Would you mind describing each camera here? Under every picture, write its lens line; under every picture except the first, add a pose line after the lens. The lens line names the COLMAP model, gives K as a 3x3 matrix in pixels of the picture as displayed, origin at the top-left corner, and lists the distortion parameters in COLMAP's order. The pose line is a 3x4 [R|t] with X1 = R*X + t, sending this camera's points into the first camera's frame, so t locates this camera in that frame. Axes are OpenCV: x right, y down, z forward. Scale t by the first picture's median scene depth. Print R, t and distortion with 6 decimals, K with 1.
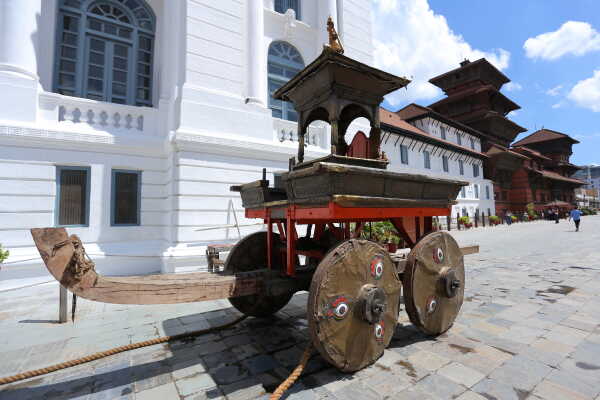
lens RADIAL K [[292.7, 0, 300.0], [0, 292.7, 200.0], [0, 0, 1]] dist [-0.059147, 0.020795]
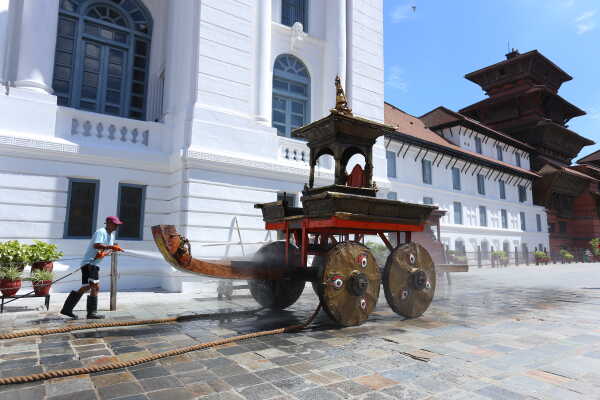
lens RADIAL K [[411.2, 0, 300.0], [0, 411.2, 200.0], [0, 0, 1]] dist [0.000115, -0.000392]
pose [[0.999246, 0.033279, 0.019998, -0.035446], [-0.031912, 0.997365, -0.065157, 0.020257], [-0.022113, 0.064470, 0.997675, -0.355120]]
